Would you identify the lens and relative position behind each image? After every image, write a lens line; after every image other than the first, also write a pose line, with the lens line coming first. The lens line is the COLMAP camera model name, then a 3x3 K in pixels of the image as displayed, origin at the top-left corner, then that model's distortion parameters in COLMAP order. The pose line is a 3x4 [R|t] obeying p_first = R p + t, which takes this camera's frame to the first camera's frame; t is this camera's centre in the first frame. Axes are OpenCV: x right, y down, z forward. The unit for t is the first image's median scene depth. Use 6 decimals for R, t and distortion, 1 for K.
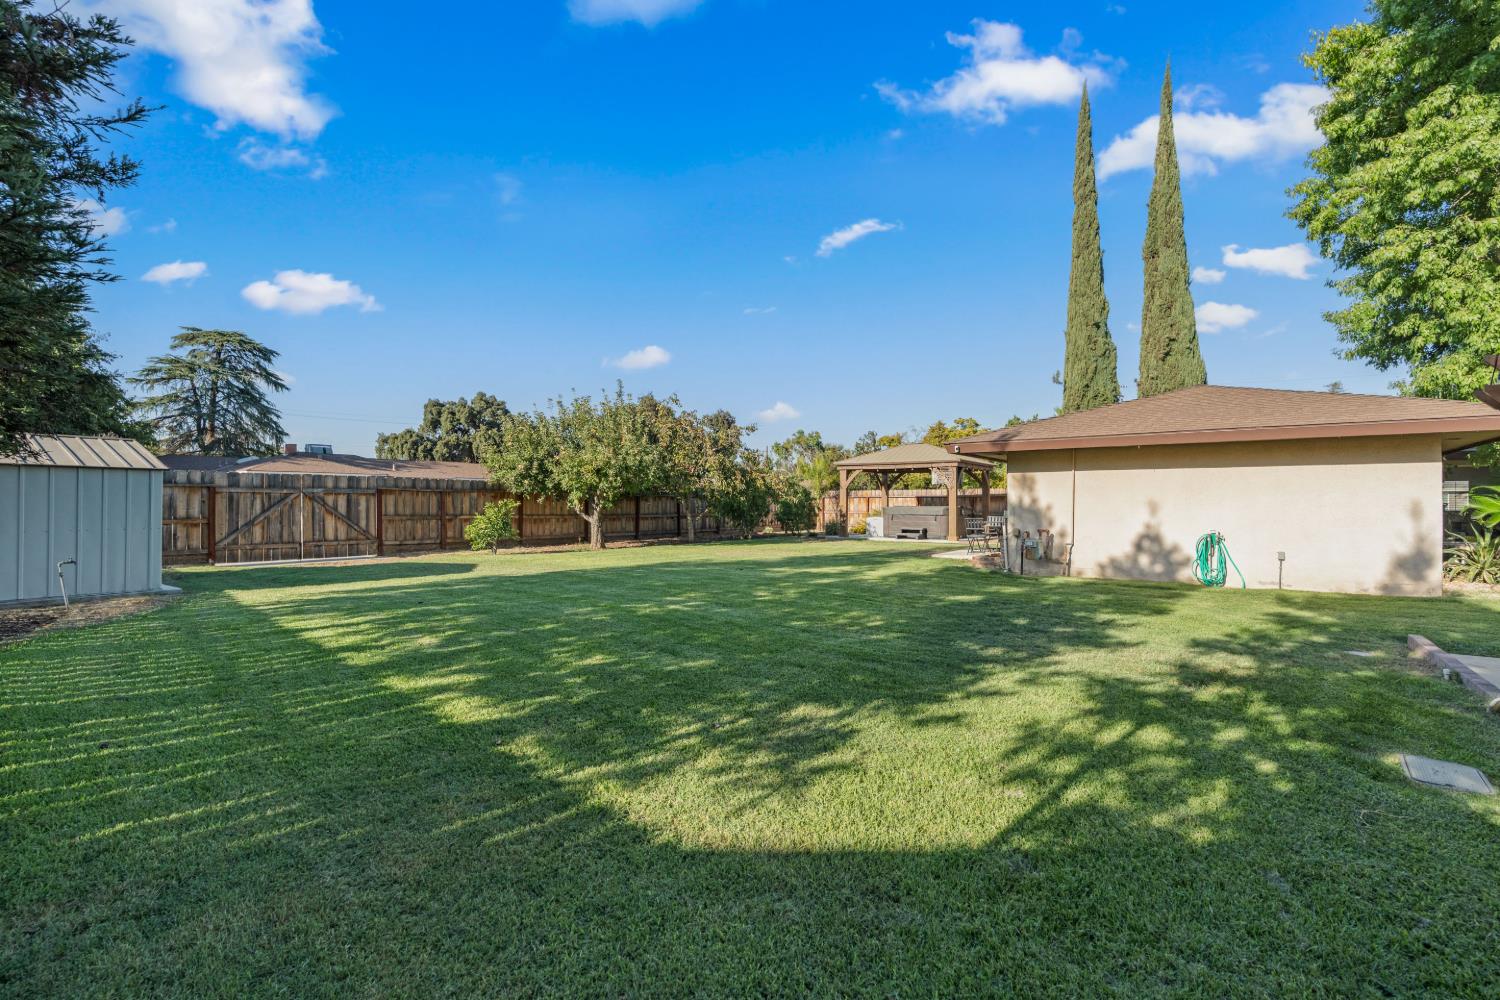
lens RADIAL K [[672.7, 0, 750.0], [0, 672.7, 500.0], [0, 0, 1]] dist [-0.013397, 0.006718]
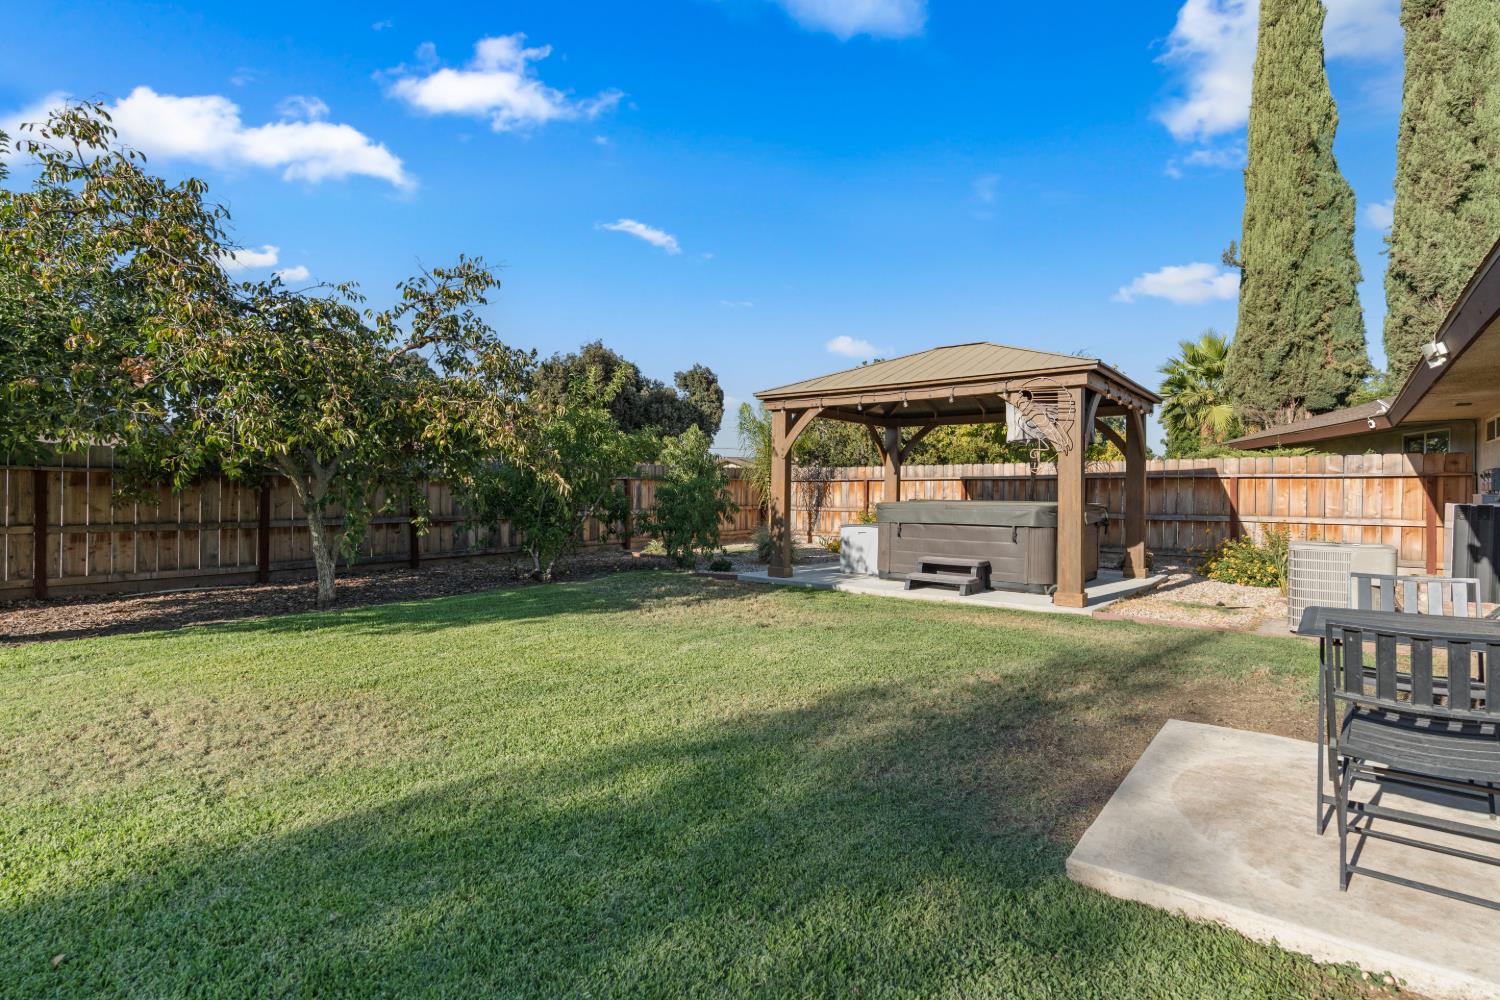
lens RADIAL K [[700.0, 0, 749.9], [0, 700.0, 497.4], [0, 0, 1]] dist [-0.005935, 0.000954]
pose [[0.998703, 0.000230, -0.050905, 0.111464], [0.000657, 0.999848, 0.017409, -0.000092], [0.050902, -0.017420, 0.998552, 0.451327]]
